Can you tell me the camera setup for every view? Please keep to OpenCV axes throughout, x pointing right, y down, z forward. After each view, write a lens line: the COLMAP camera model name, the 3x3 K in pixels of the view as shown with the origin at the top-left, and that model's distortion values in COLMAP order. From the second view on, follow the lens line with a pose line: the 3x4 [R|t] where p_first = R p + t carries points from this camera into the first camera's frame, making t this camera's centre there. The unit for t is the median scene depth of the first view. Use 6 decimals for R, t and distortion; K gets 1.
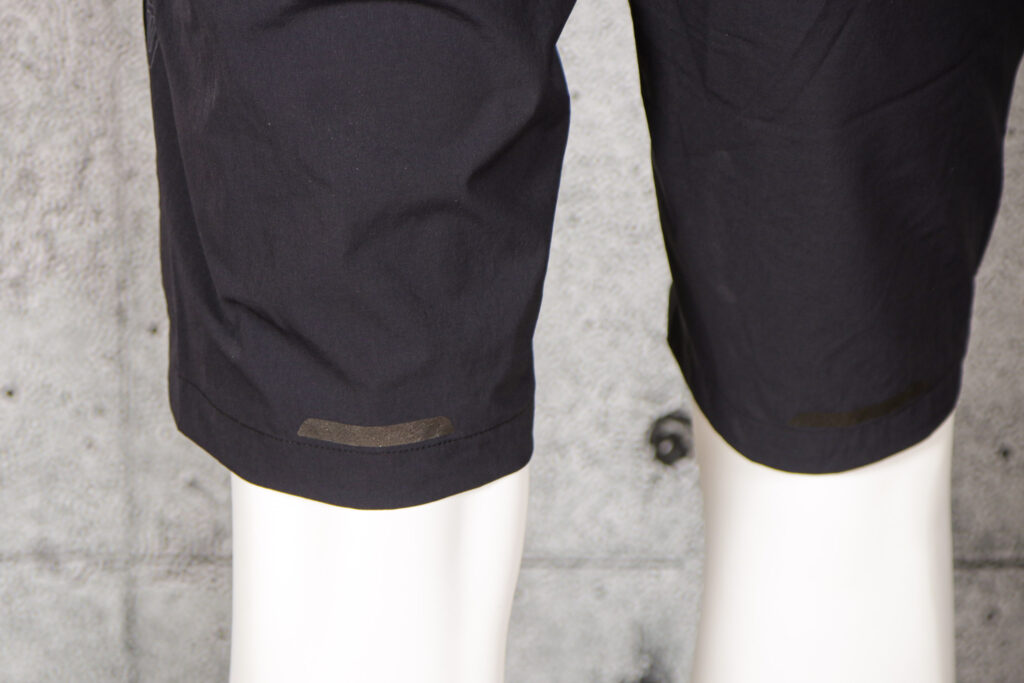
lens RADIAL K [[5061.7, 0, 511.7], [0, 5061.7, 340.8], [0, 0, 1]] dist [0.018338, 0.000000]
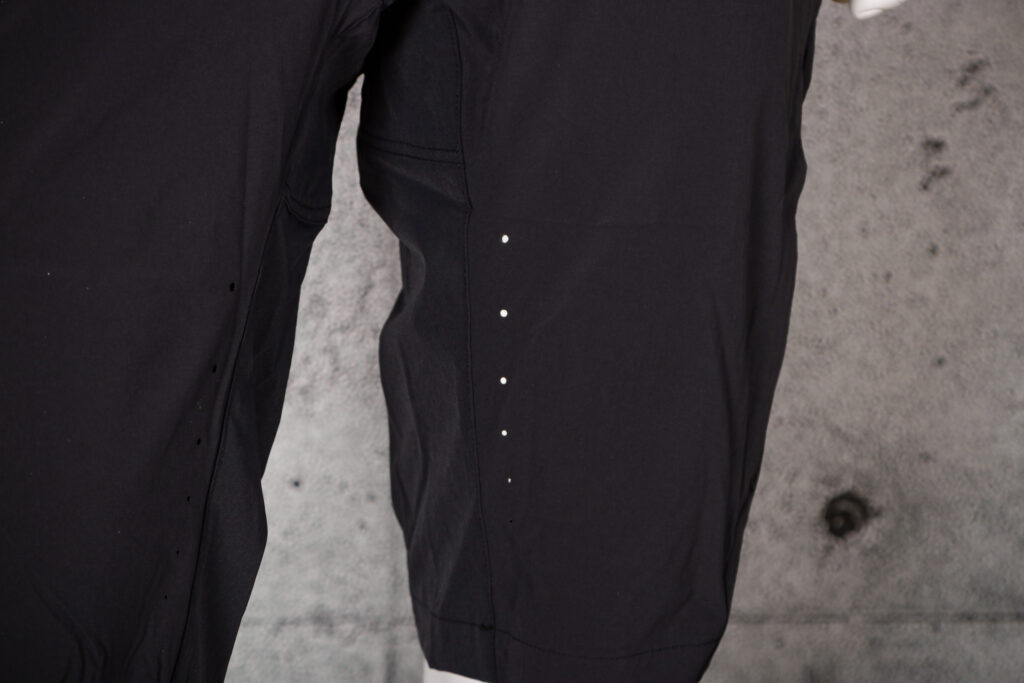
lens RADIAL K [[3141.3, 0, 512.8], [0, 3141.3, 342.1], [0, 0, 1]] dist [0.211886, 0.000000]
pose [[0.995404, -0.007285, 0.095483, -0.118864], [0.010881, 0.999249, -0.037197, 0.005115], [-0.095141, 0.038065, 0.994736, 0.255566]]
